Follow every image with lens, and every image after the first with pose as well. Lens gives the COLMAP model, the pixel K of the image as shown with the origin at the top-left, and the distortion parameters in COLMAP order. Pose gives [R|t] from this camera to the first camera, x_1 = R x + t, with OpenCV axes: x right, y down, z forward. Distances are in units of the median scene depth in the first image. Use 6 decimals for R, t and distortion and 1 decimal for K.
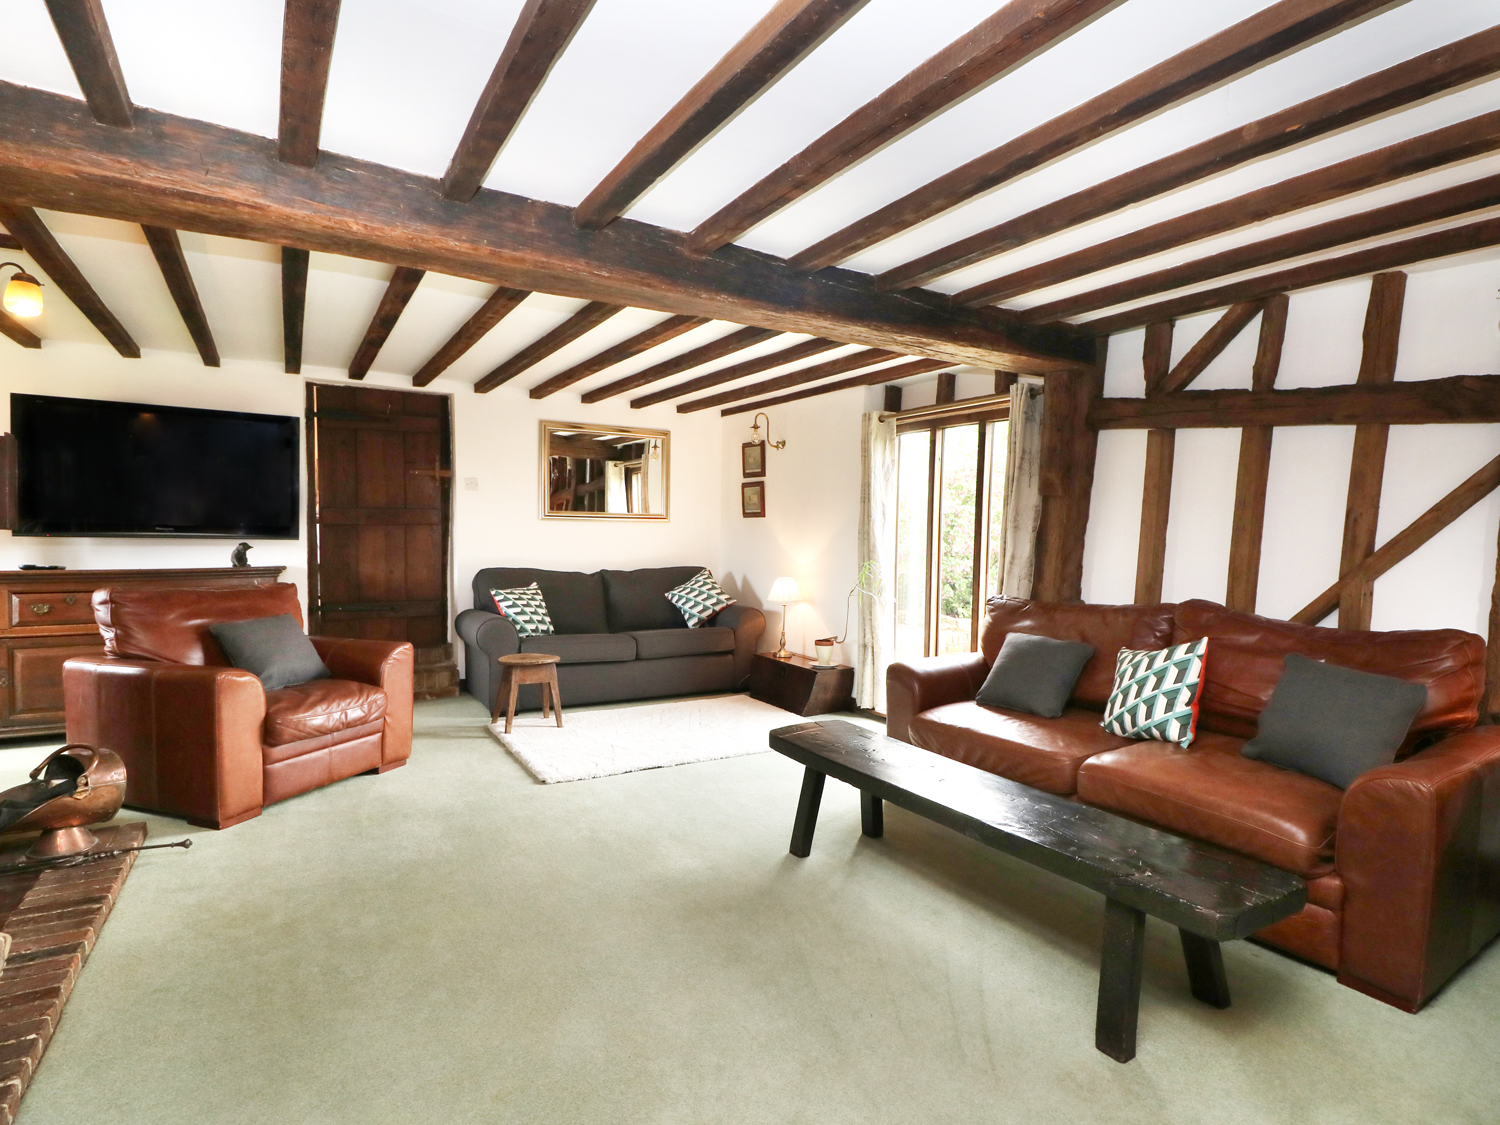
lens RADIAL K [[781.4, 0, 771.6], [0, 781.4, 563.7], [0, 0, 1]] dist [0.000919, -0.016092]
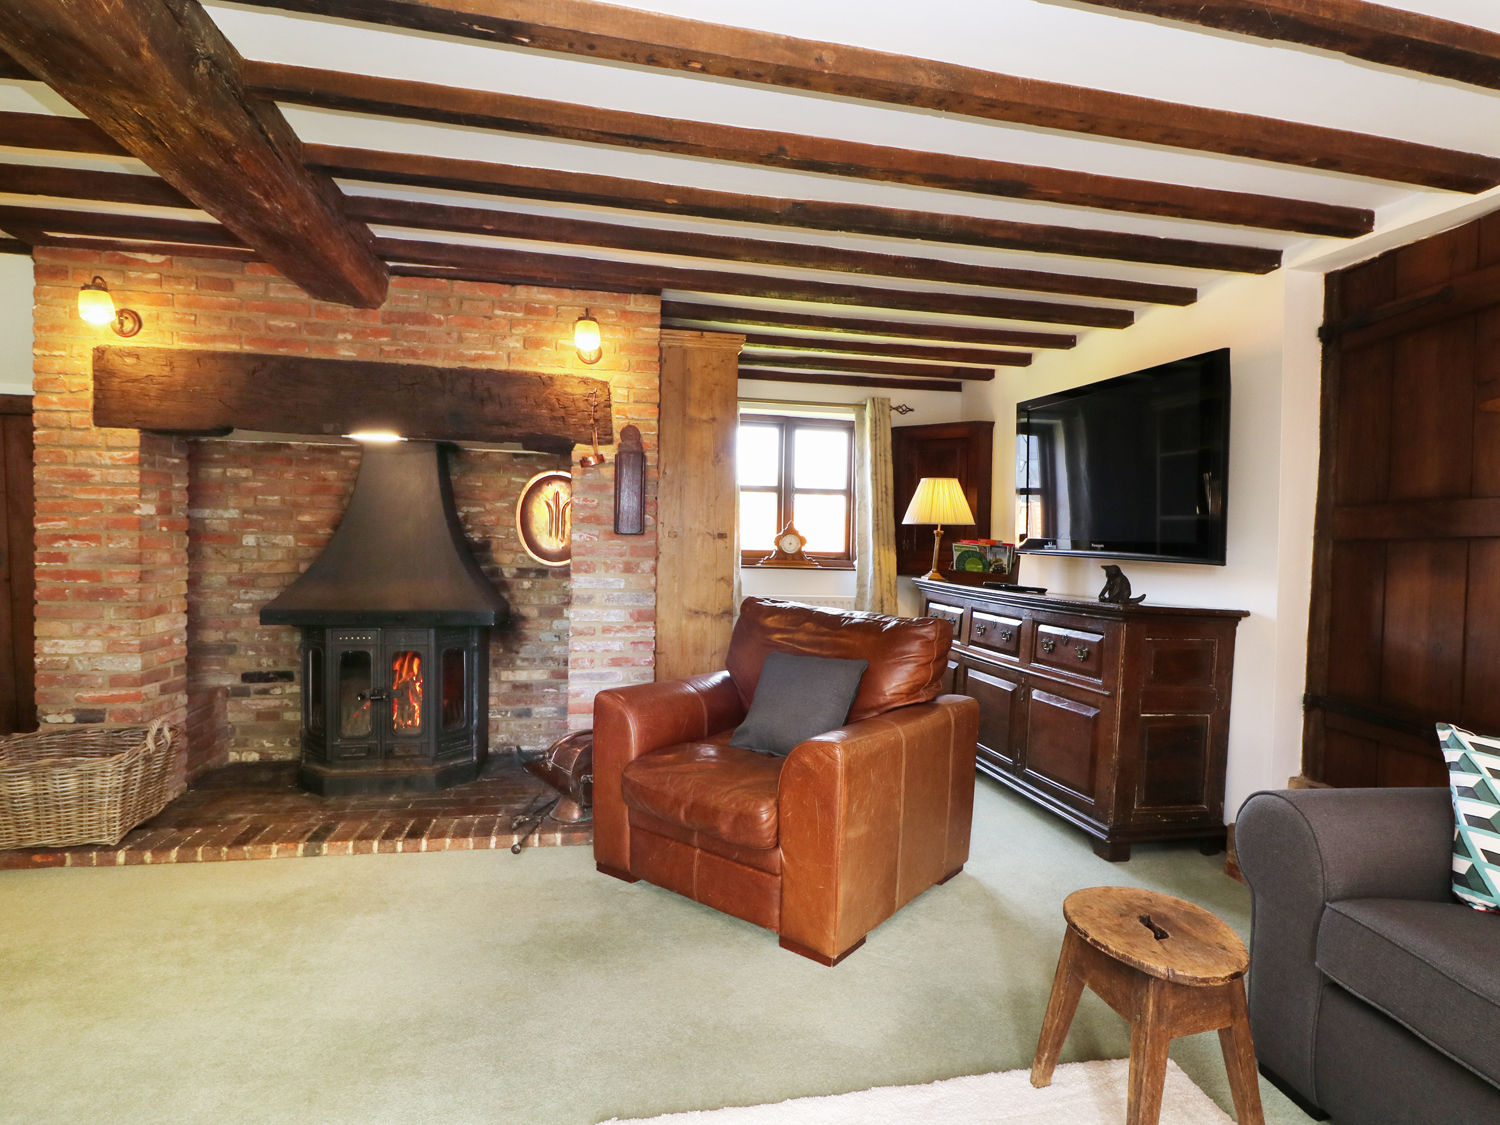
lens RADIAL K [[814.3, 0, 774.6], [0, 814.3, 562.4], [0, 0, 1]] dist [0.001158, -0.016149]
pose [[-0.332911, 0.003003, -0.942953, 0.078493], [-0.067196, 0.997377, 0.026900, -0.036269], [0.940561, 0.072318, -0.331836, 1.204496]]
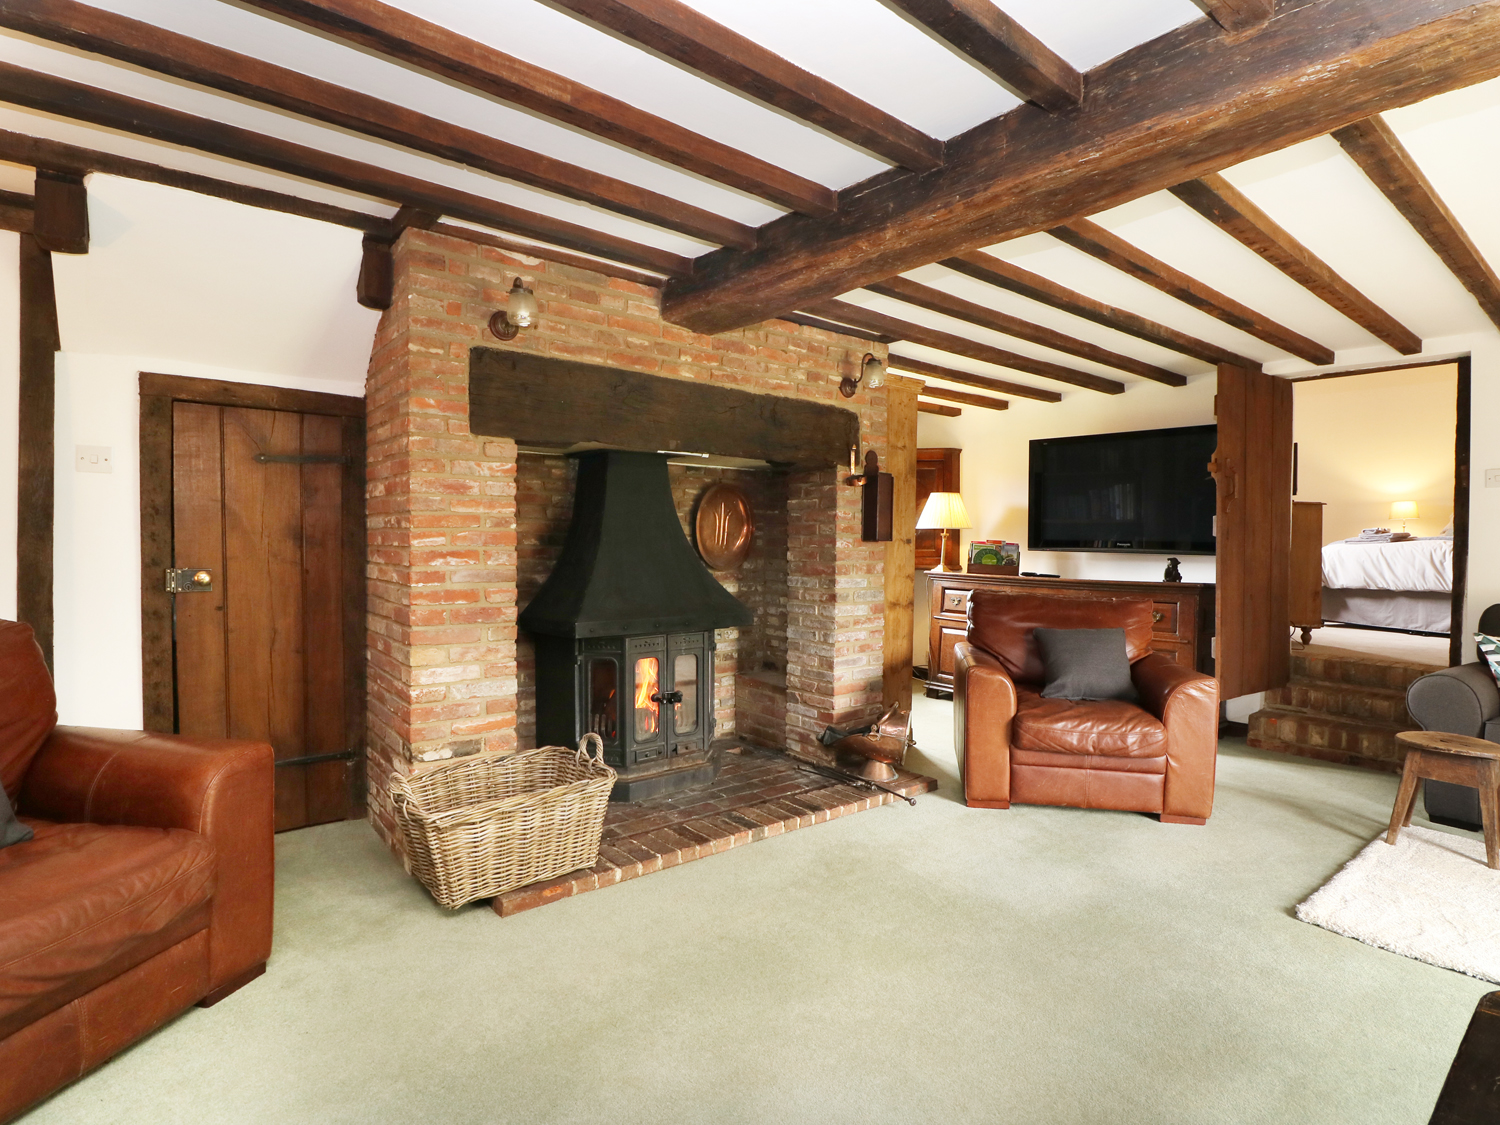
lens RADIAL K [[781.4, 0, 771.6], [0, 781.4, 563.7], [0, 0, 1]] dist [0.000919, -0.016092]
pose [[0.134043, 0.014383, -0.990871, 0.301919], [-0.048672, 0.998783, 0.007913, -0.003307], [0.989780, 0.047167, 0.134580, 0.452062]]
